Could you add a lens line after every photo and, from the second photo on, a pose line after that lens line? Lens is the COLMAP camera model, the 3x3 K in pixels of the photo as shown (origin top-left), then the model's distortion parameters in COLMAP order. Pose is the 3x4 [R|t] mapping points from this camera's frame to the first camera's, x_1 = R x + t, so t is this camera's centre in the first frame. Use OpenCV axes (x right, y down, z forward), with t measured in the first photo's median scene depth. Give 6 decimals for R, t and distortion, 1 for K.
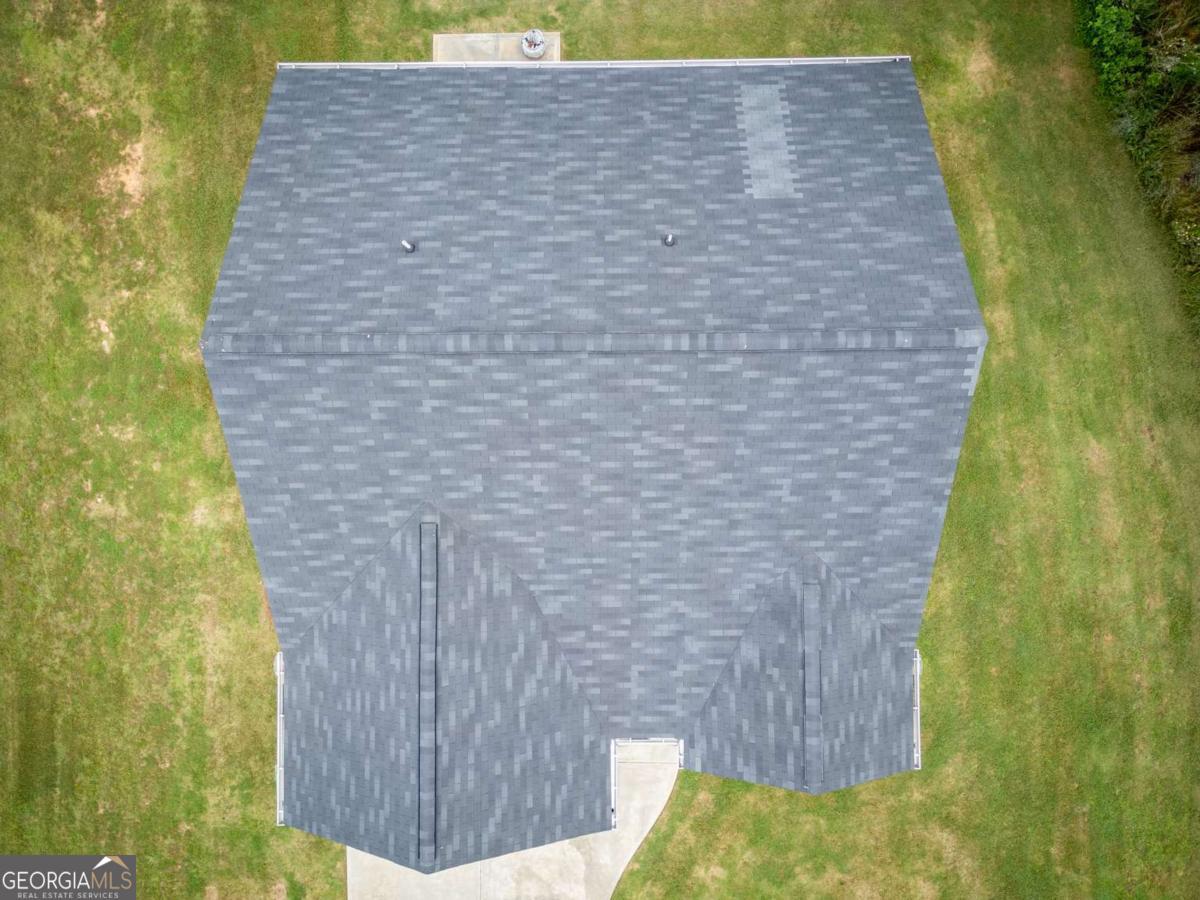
lens RADIAL K [[855.6, 0, 618.8], [0, 855.6, 450.7], [0, 0, 1]] dist [0.056999, -0.000949]
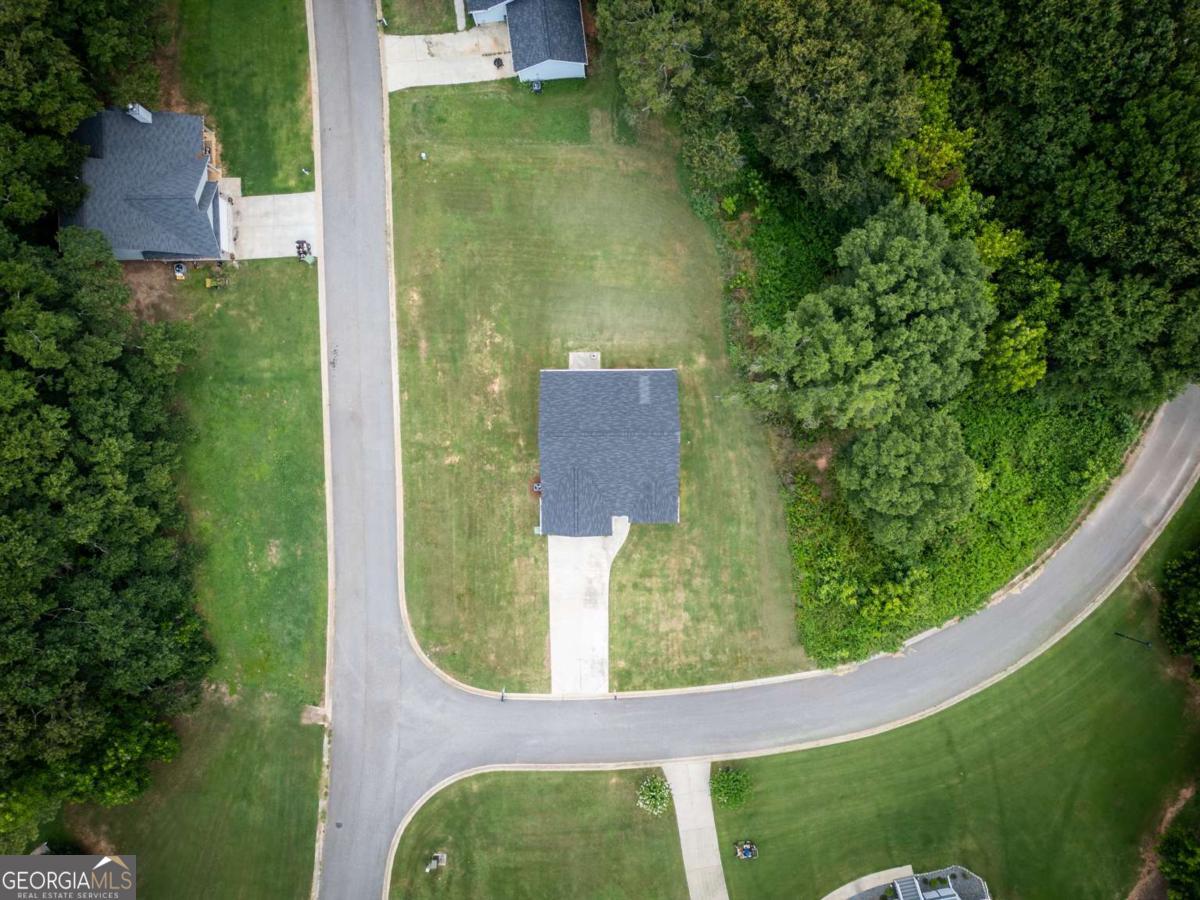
lens RADIAL K [[855.6, 0, 618.8], [0, 855.6, 450.7], [0, 0, 1]] dist [0.056999, -0.000949]
pose [[0.999991, 0.001022, 0.004201, 0.004914], [-0.001027, 0.999999, 0.001084, -0.018614], [-0.004200, -0.001088, 0.999991, -3.101415]]
